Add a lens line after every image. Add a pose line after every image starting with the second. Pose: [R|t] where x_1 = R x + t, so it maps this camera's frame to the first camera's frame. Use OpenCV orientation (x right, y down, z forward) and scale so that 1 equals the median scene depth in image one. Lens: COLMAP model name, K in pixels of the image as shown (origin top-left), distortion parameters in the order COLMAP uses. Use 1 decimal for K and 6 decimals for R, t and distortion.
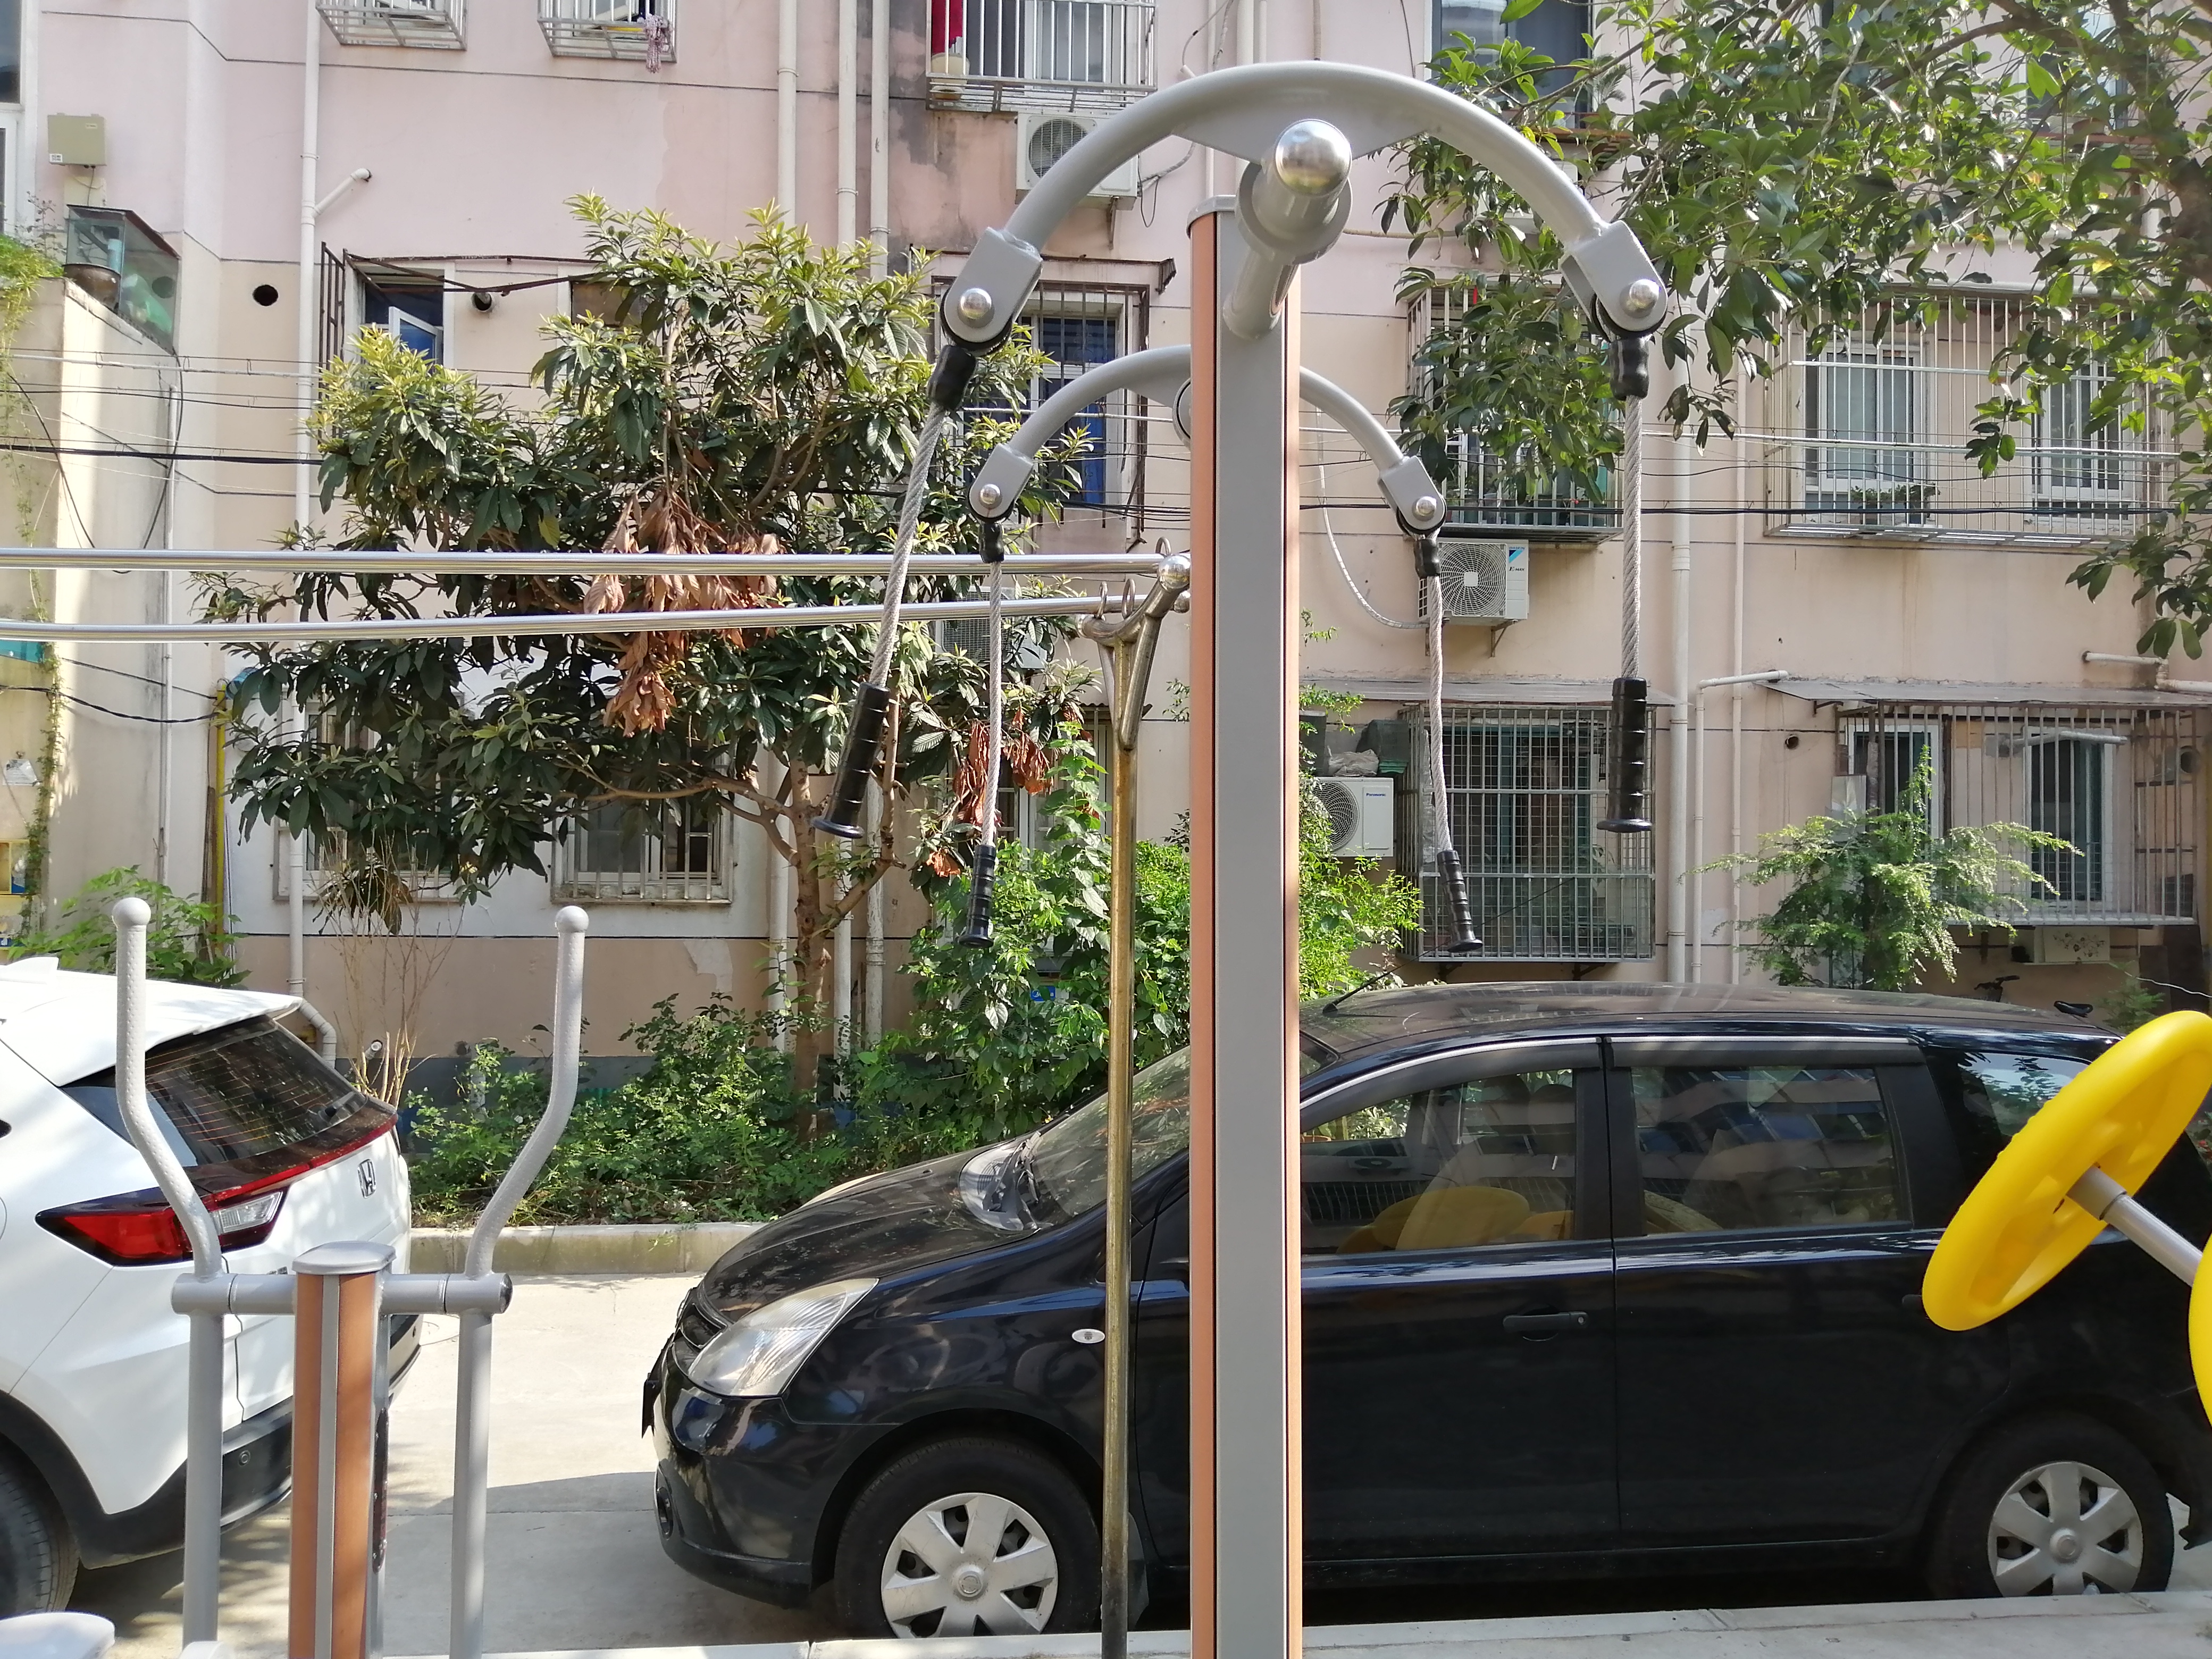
lens RADIAL K [[1677.4, 0, 1105.2], [0, 1677.4, 832.8], [0, 0, 1]] dist [0.002973, -0.010606]
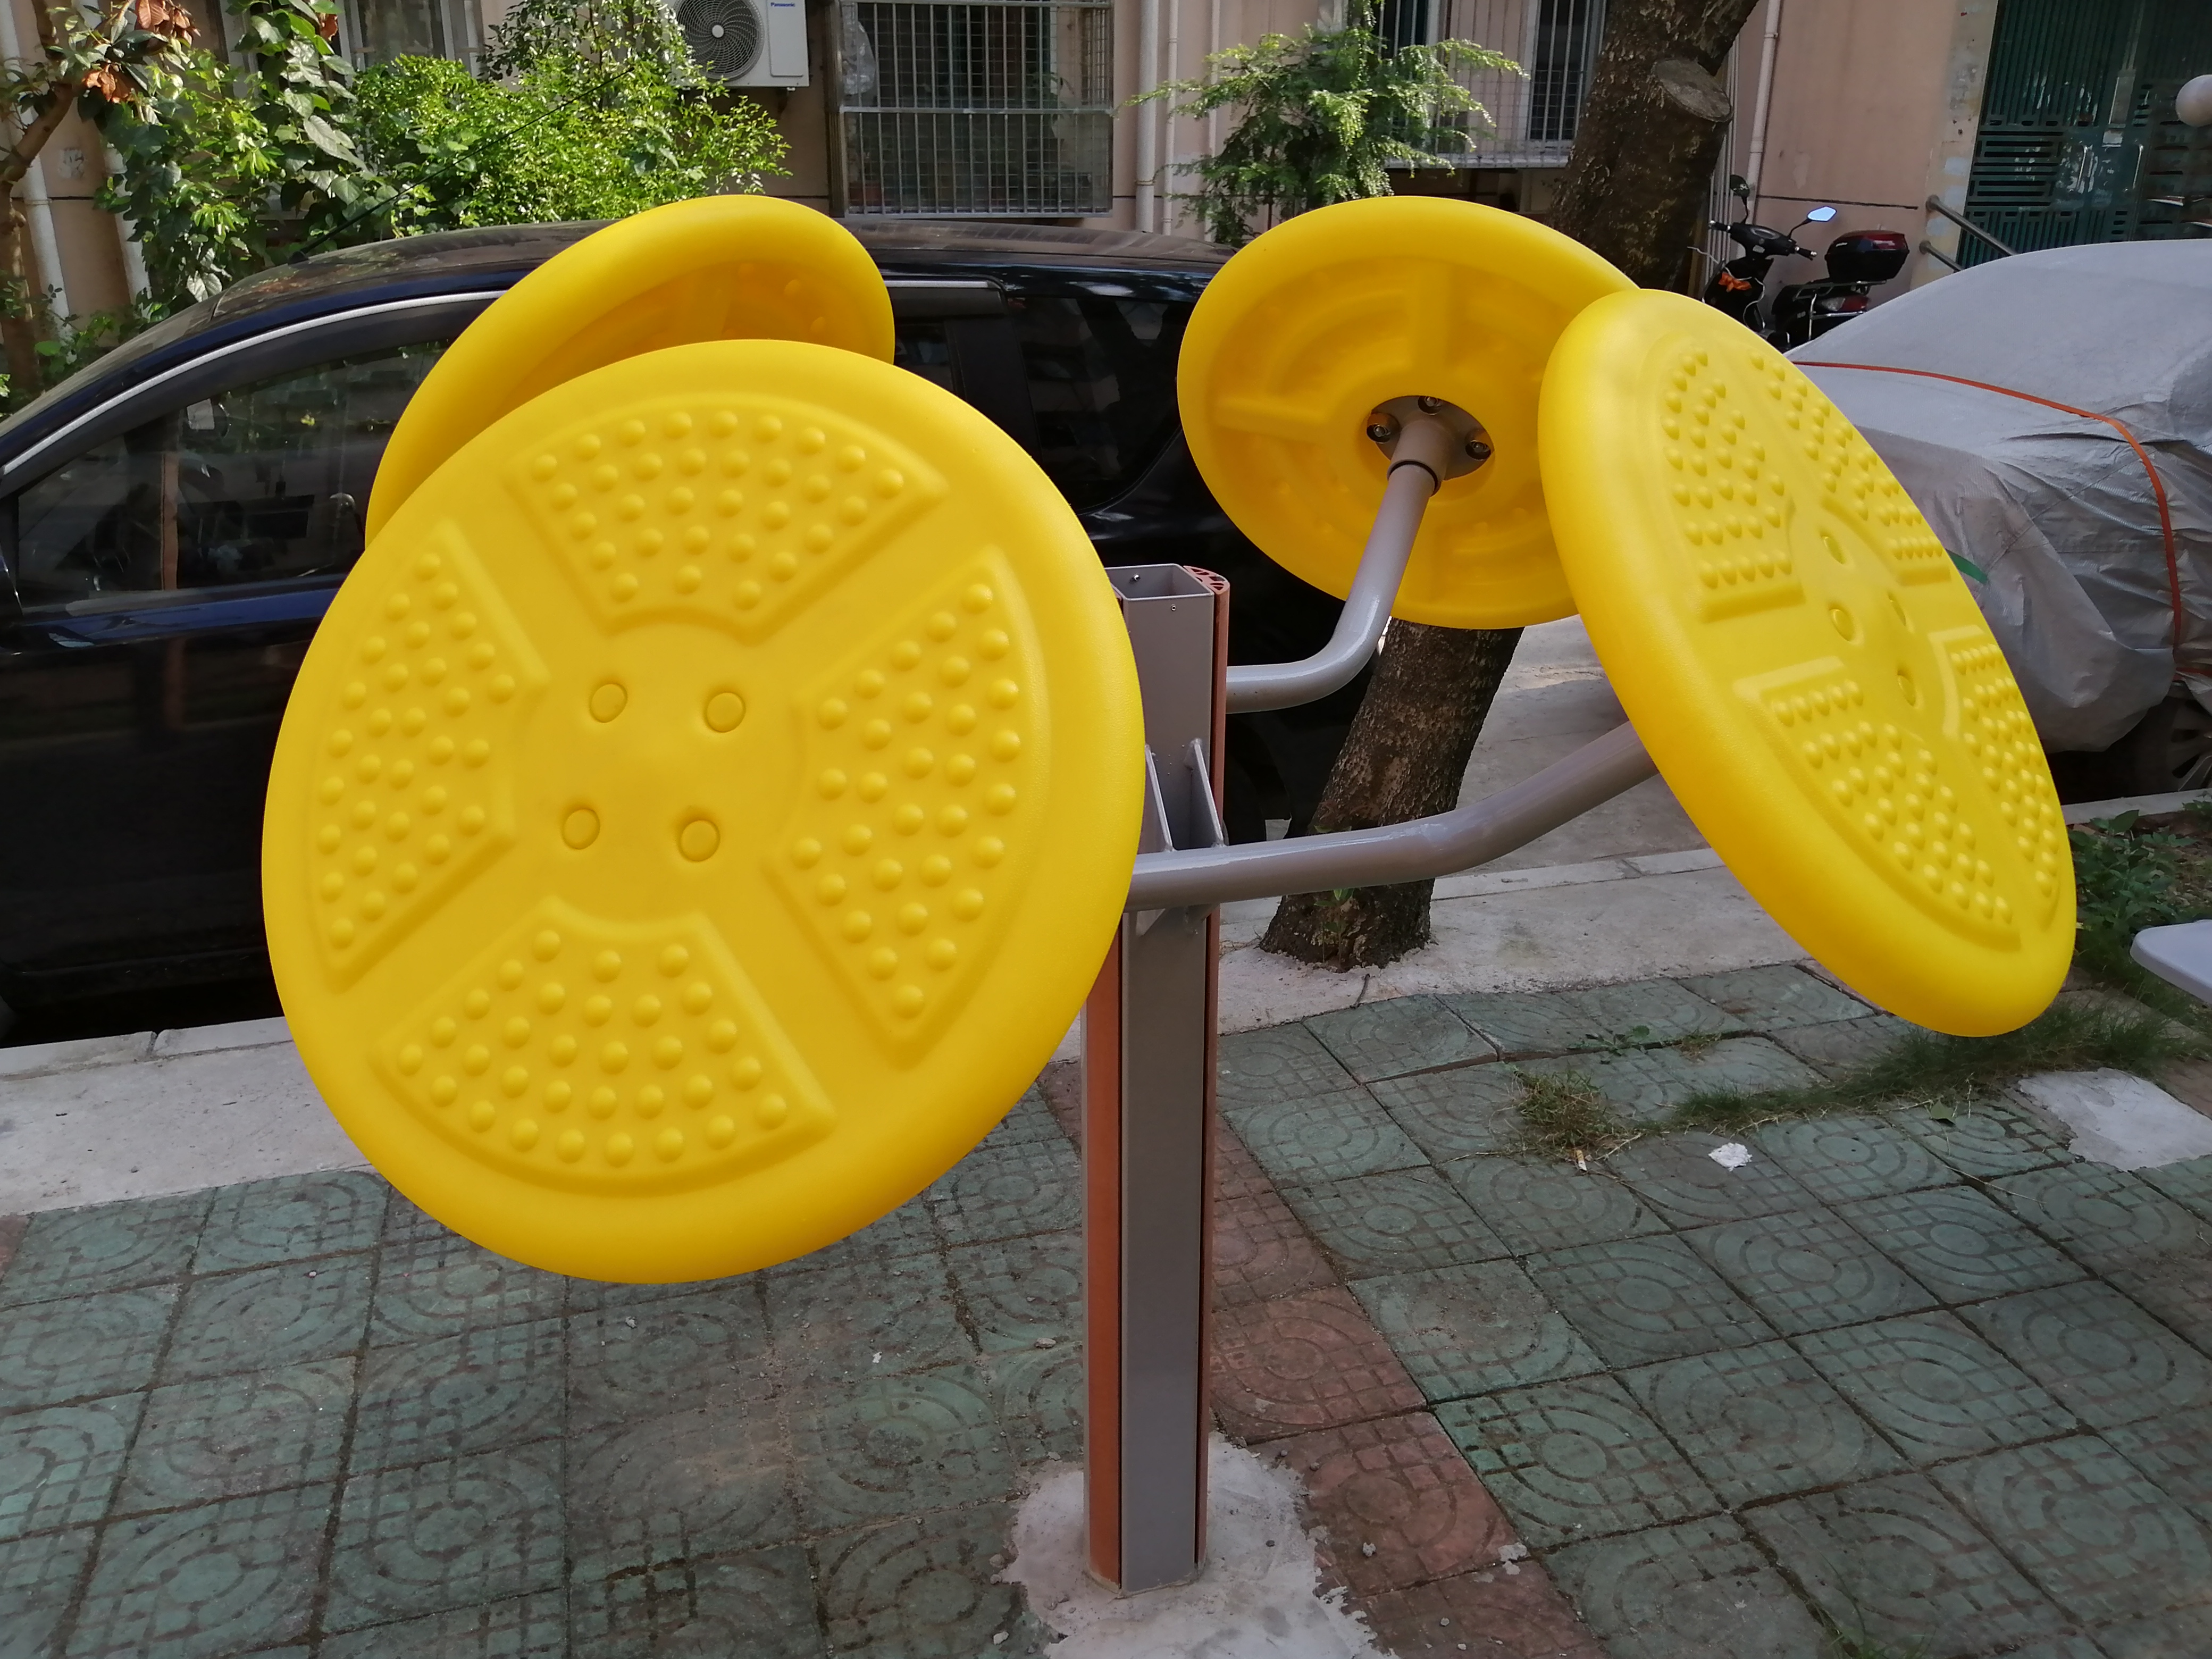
lens RADIAL K [[1677.4, 0, 1106.8], [0, 1677.4, 831.8], [0, 0, 1]] dist [0.002973, -0.010606]
pose [[0.982978, -0.072822, 0.168676, 0.170921], [-0.001542, 0.914790, 0.403927, 0.018133], [-0.183718, -0.397311, 0.899106, 0.080293]]
